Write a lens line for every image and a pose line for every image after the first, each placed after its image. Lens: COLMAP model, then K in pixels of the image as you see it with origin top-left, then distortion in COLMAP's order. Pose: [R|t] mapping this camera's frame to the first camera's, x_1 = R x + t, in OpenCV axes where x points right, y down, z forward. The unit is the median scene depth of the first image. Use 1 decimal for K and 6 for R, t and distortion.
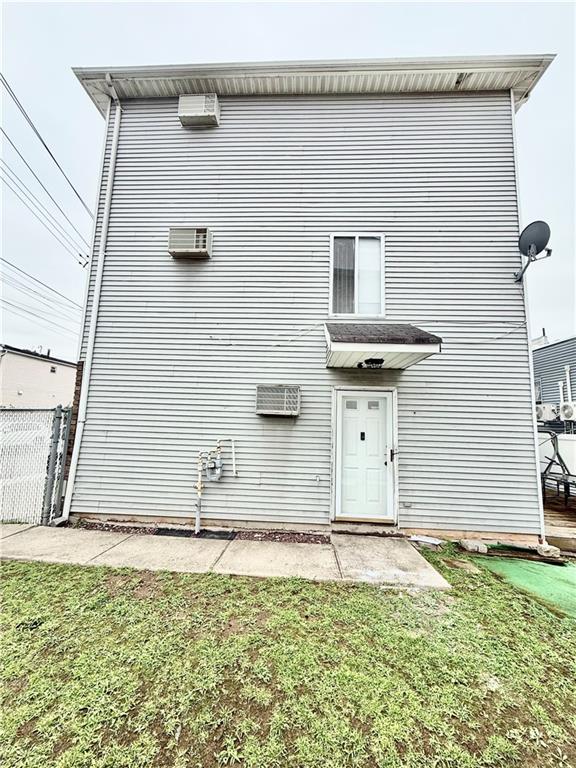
lens RADIAL K [[308.4, 0, 290.6], [0, 308.4, 379.5], [0, 0, 1]] dist [-0.002607, 0.000441]
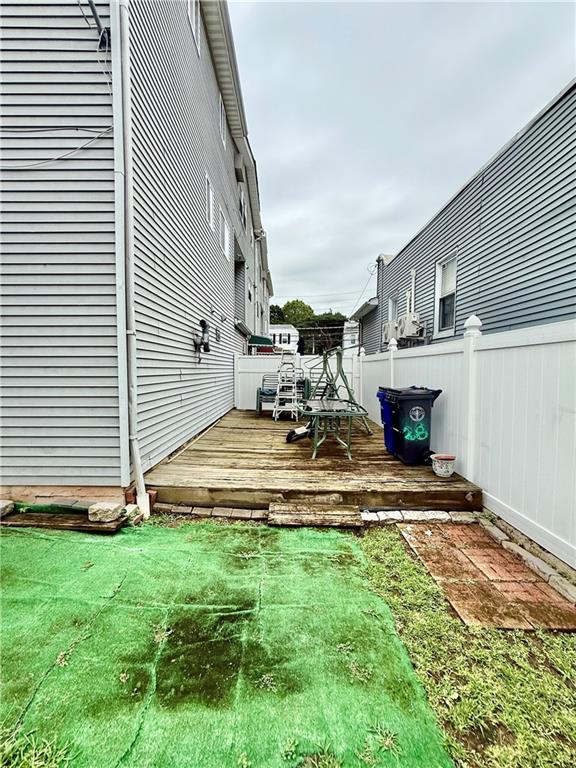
lens RADIAL K [[308.4, 0, 286.0], [0, 308.4, 385.0], [0, 0, 1]] dist [-0.002607, 0.000441]
pose [[0.998027, -0.032200, 0.053909, 1.108288], [0.020570, 0.978791, 0.203828, 0.168086], [-0.059329, -0.202316, 0.977521, 0.386227]]
